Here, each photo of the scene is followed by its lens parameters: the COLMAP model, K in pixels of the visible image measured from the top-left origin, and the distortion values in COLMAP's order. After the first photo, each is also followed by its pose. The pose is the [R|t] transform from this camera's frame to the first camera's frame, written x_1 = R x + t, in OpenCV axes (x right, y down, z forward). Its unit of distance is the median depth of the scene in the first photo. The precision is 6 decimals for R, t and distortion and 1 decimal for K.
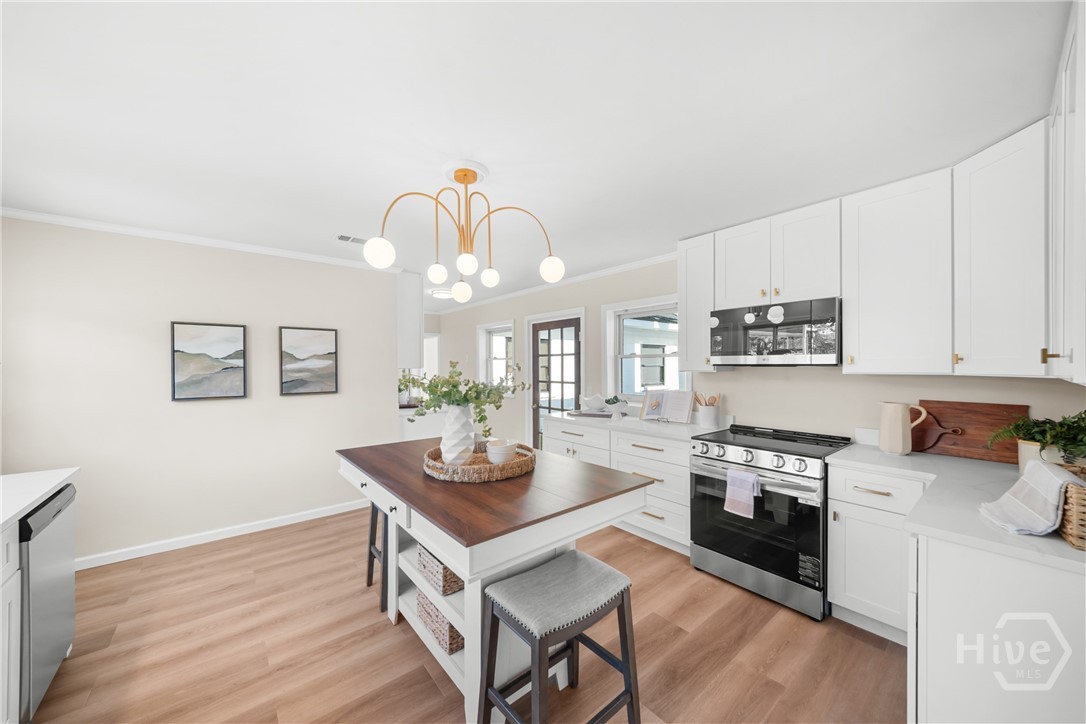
lens RADIAL K [[385.9, 0, 539.9], [0, 385.9, 366.0], [0, 0, 1]] dist [-0.000855, -0.000082]
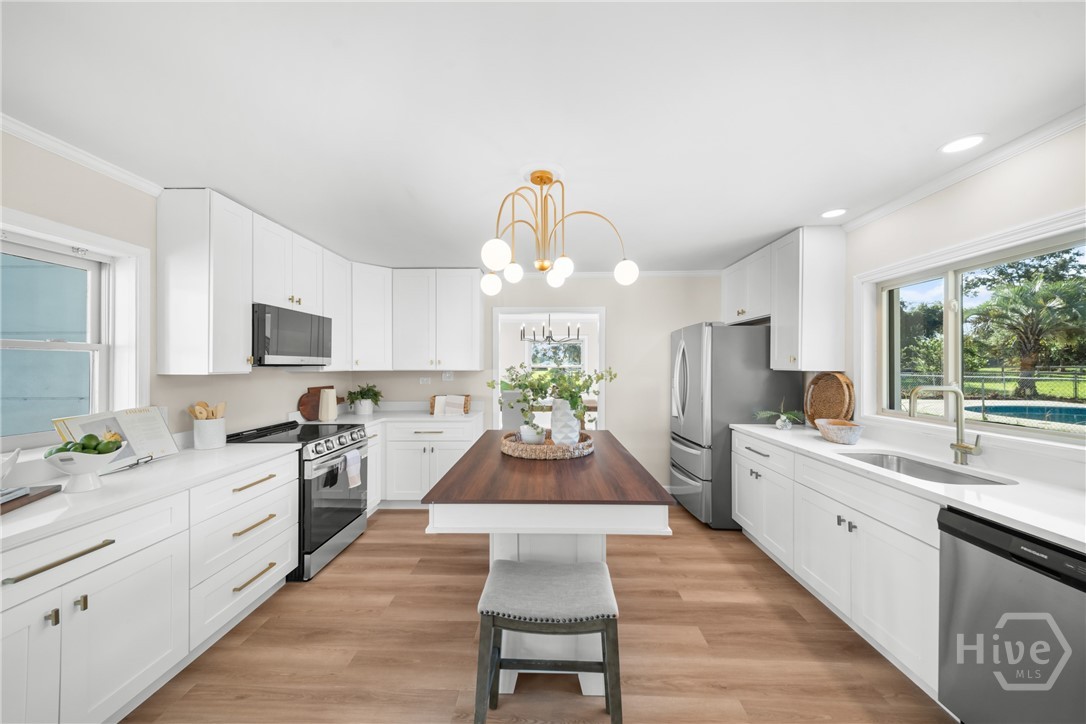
lens RADIAL K [[385.9, 0, 535.4], [0, 385.9, 364.2], [0, 0, 1]] dist [-0.000855, -0.000082]
pose [[-0.745184, 0.005227, 0.666839, -0.865420], [0.006793, 0.999977, -0.000247, -0.000296], [-0.666825, 0.004346, -0.745202, 1.796109]]
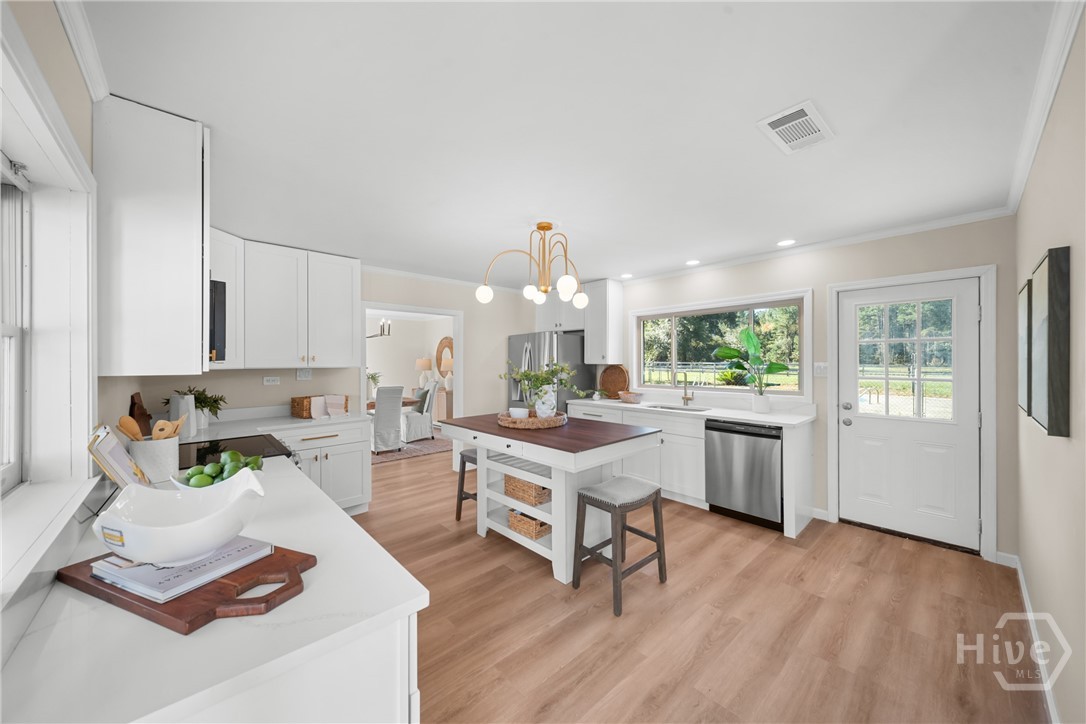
lens RADIAL K [[385.9, 0, 543.5], [0, 385.9, 359.6], [0, 0, 1]] dist [-0.000855, -0.000082]
pose [[-0.998612, 0.007763, -0.052093, -0.077691], [0.007662, 0.999968, 0.002152, -0.006445], [0.052108, 0.001750, -0.998640, 2.484249]]
